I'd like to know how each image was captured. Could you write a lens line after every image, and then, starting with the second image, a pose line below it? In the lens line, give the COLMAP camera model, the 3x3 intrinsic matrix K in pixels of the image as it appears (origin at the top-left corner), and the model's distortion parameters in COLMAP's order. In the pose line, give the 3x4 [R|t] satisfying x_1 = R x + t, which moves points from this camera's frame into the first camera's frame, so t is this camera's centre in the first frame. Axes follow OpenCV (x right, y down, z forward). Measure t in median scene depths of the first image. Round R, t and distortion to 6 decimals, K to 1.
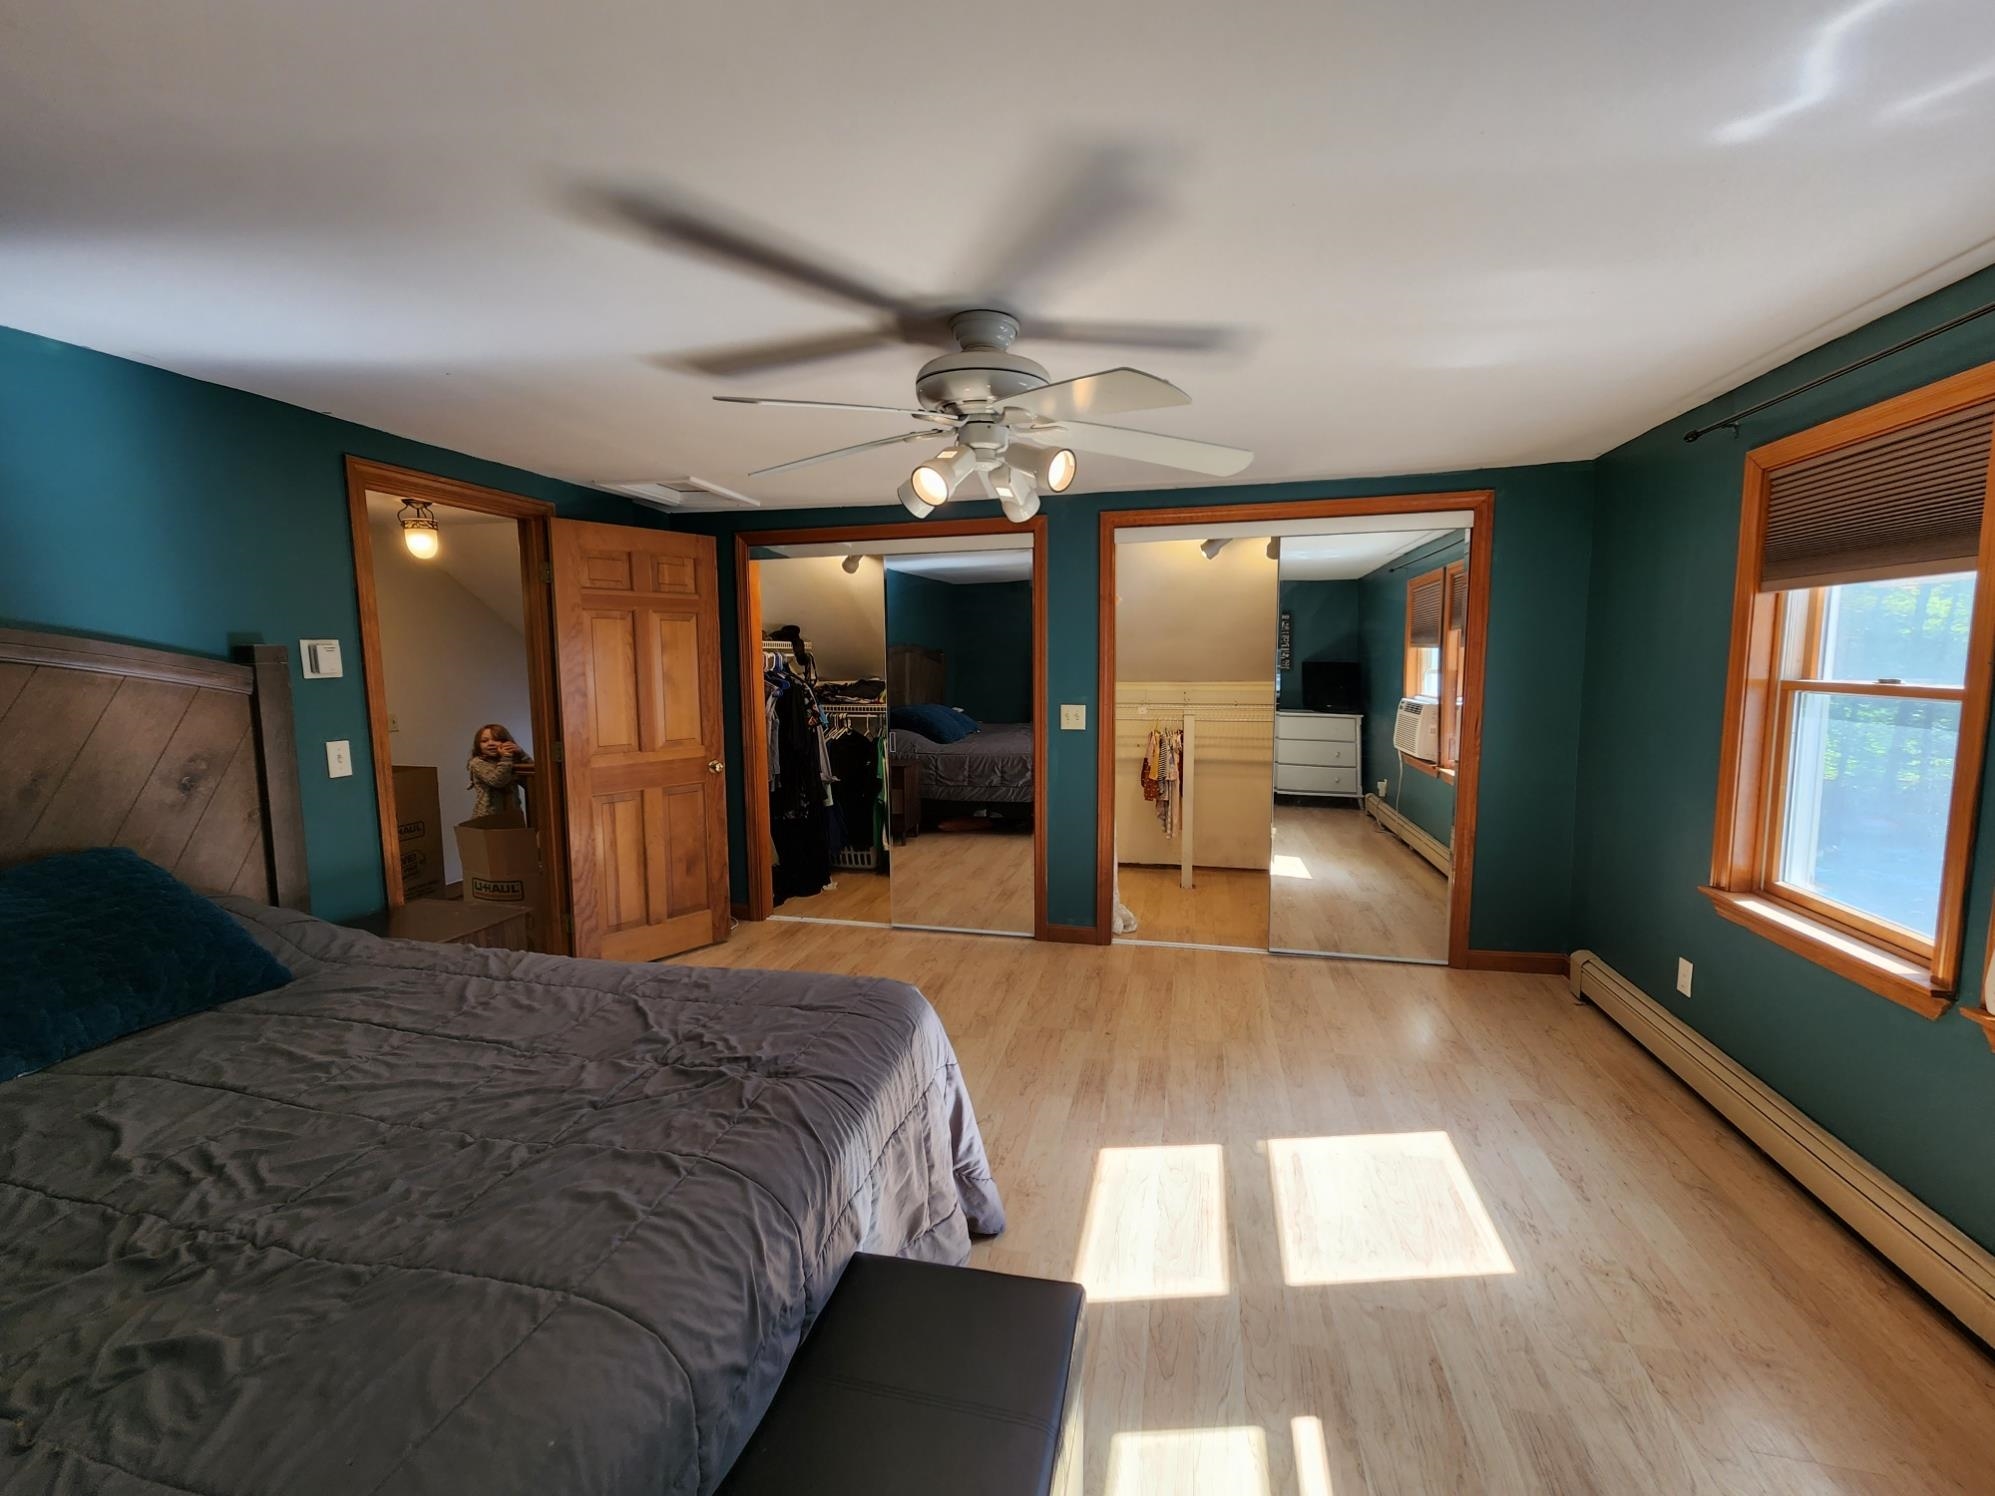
lens RADIAL K [[820.3, 0, 997.5], [0, 820.3, 748.0], [0, 0, 1]] dist [-0.000342, -0.000041]
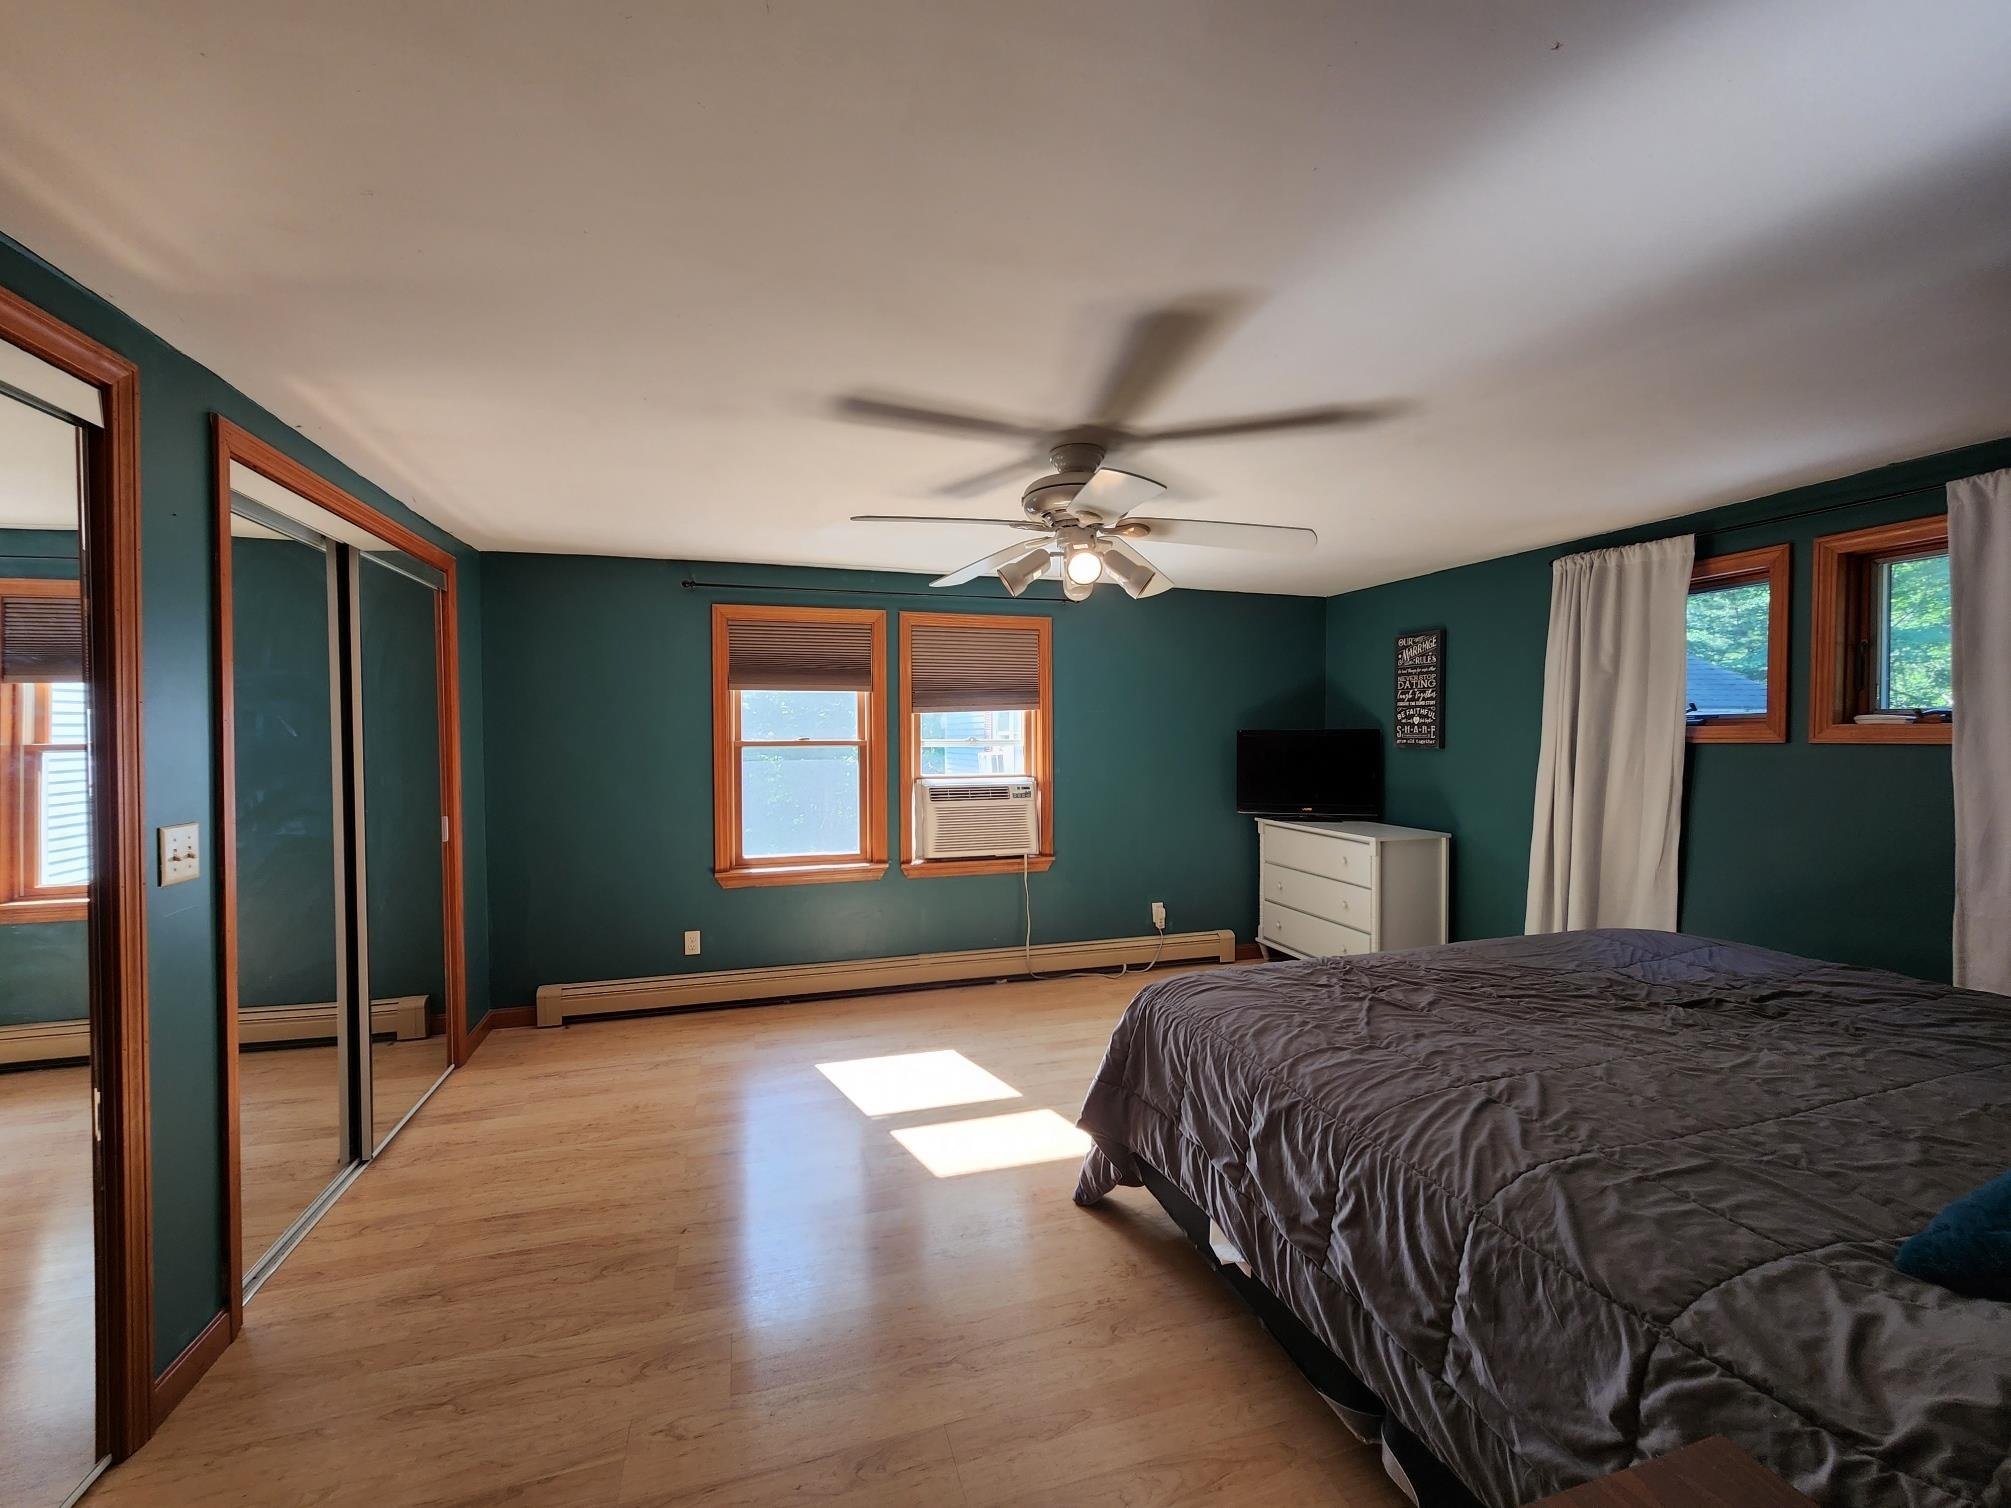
lens RADIAL K [[816.6, 0, 1005.5], [0, 816.6, 754.0], [0, 0, 1]] dist [0.000778, 0.000052]
pose [[-0.506380, -0.010412, 0.862247, -0.808267], [0.103610, 0.991948, 0.072827, -0.119995], [-0.856063, 0.126216, -0.501224, 1.367850]]
